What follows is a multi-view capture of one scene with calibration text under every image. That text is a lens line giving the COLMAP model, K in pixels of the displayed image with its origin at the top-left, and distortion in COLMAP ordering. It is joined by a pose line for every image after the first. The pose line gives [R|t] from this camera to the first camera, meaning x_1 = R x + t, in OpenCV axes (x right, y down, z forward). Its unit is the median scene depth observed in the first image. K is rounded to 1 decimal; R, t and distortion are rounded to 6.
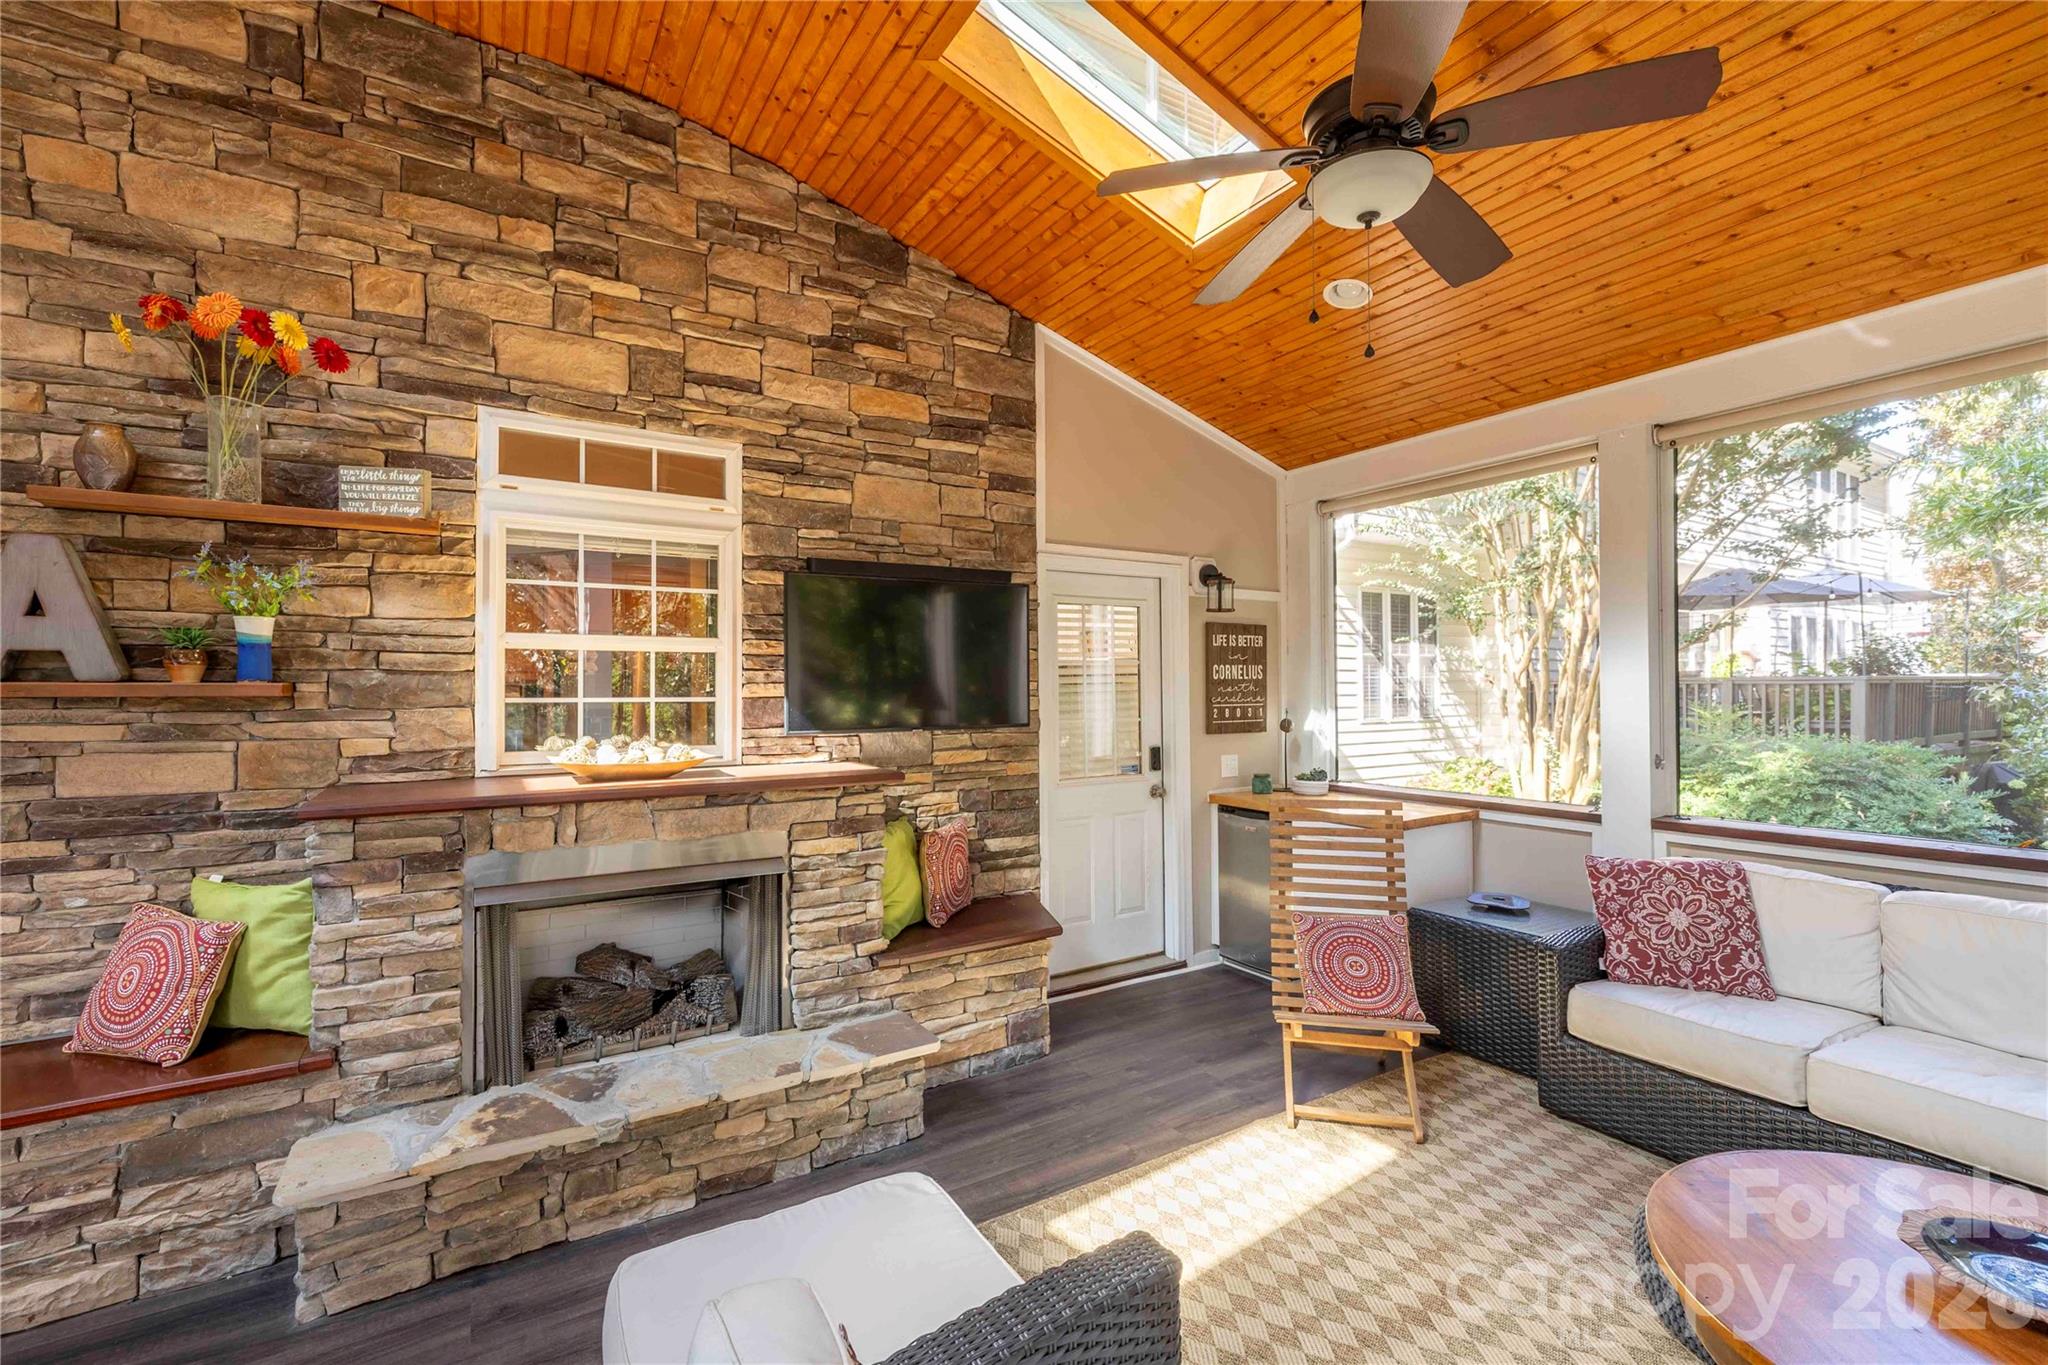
lens RADIAL K [[868.1, 0, 1017.8], [0, 868.1, 681.2], [0, 0, 1]] dist [0.007626, 0.000290]
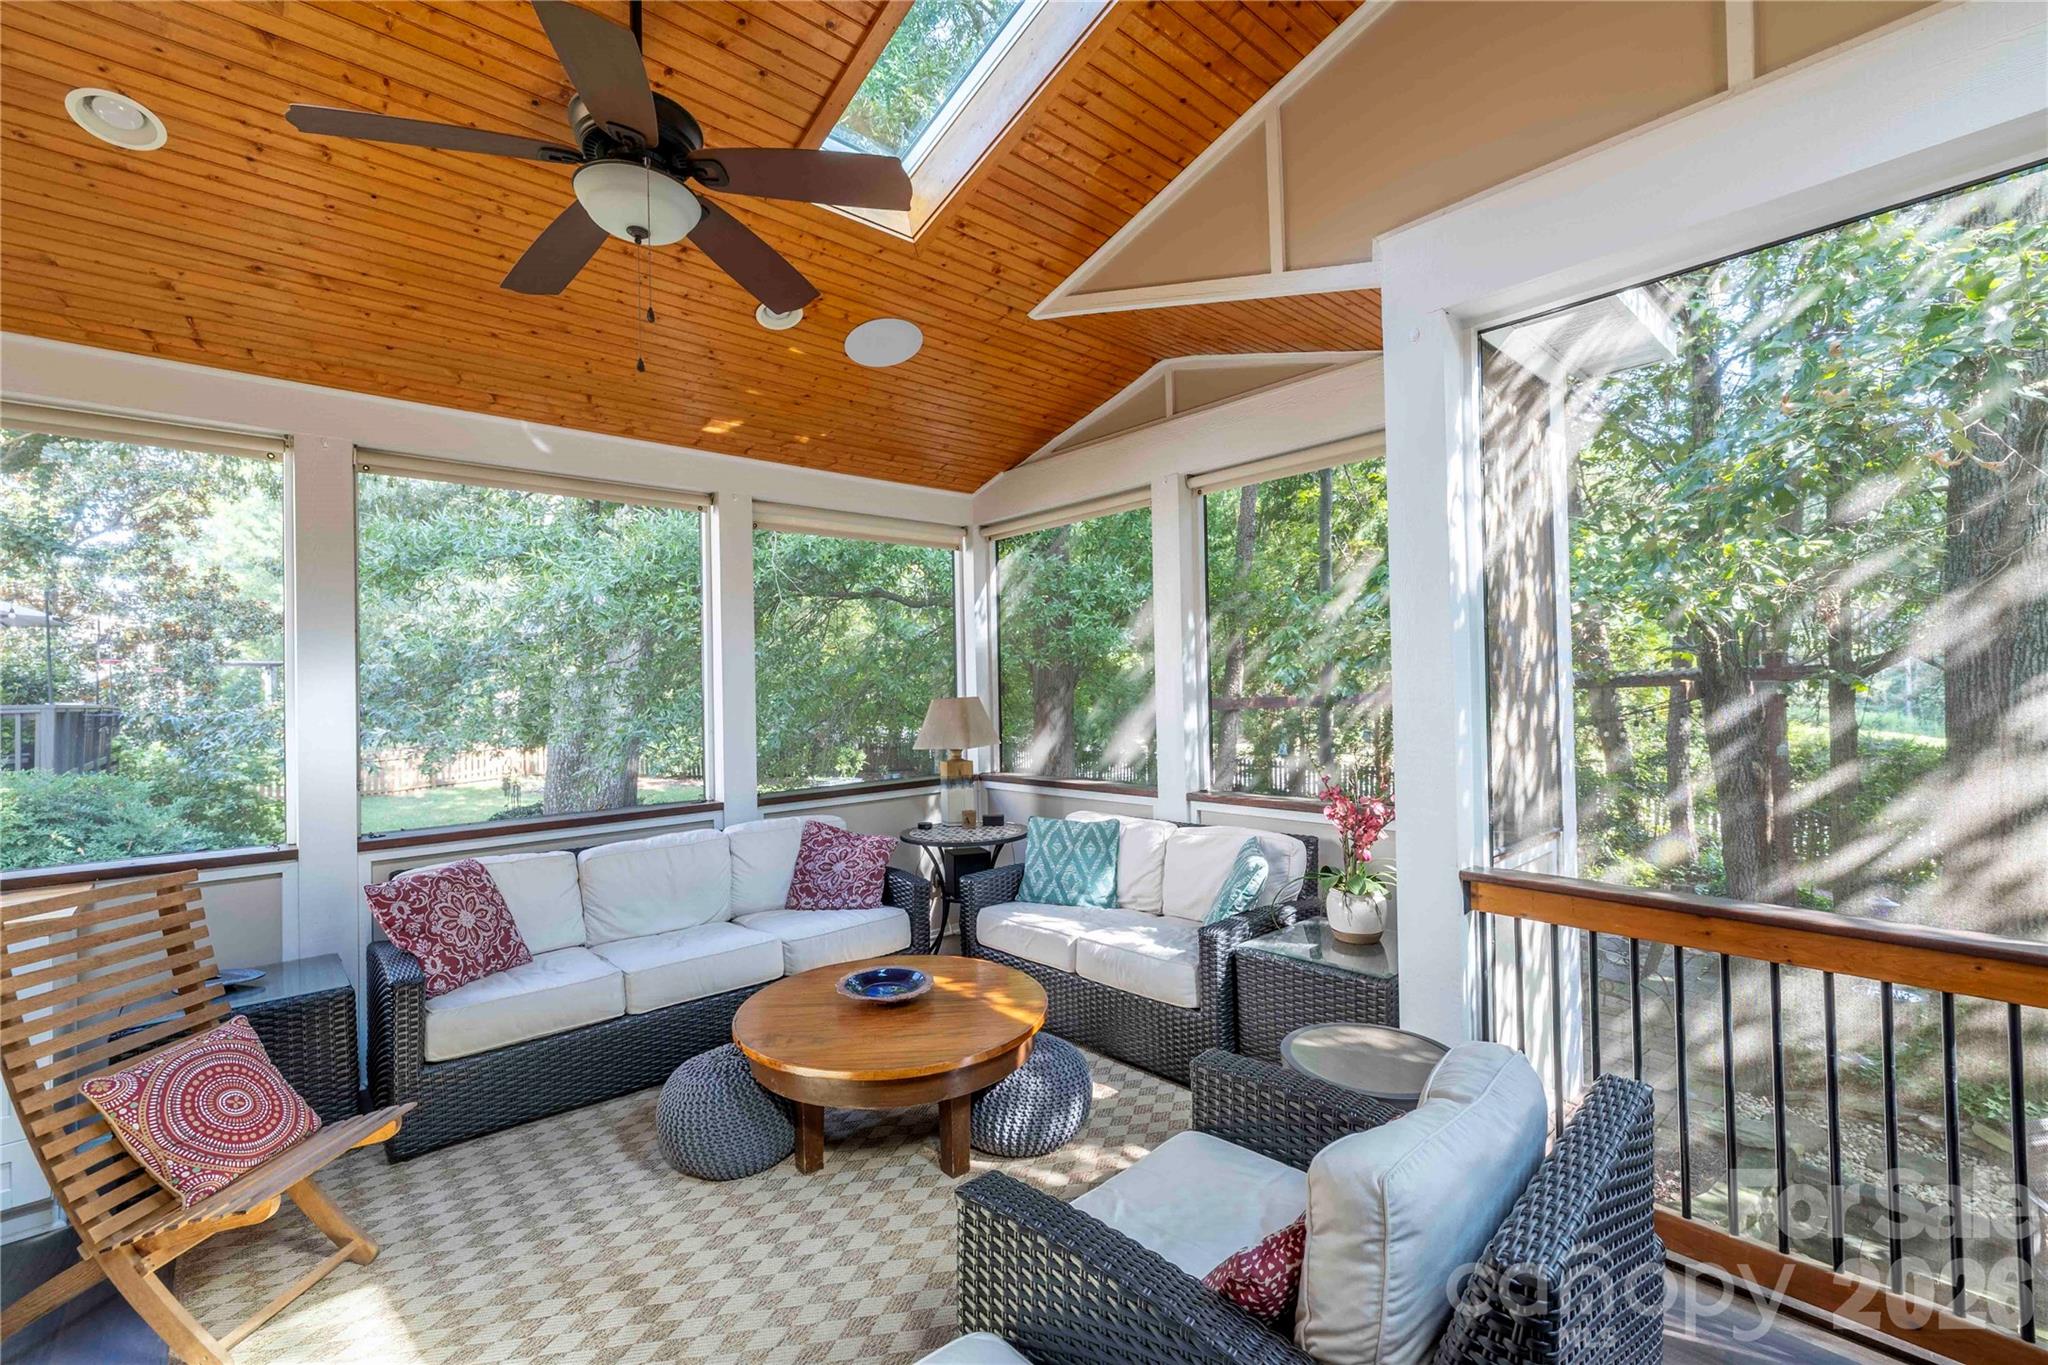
lens RADIAL K [[868.1, 0, 1017.8], [0, 868.1, 681.2], [0, 0, 1]] dist [0.007626, 0.000290]
pose [[-0.156543, 0.021506, 0.987437, -0.452187], [0.013132, 0.999720, -0.019692, 0.006552], [-0.987584, 0.009884, -0.156781, 0.510958]]
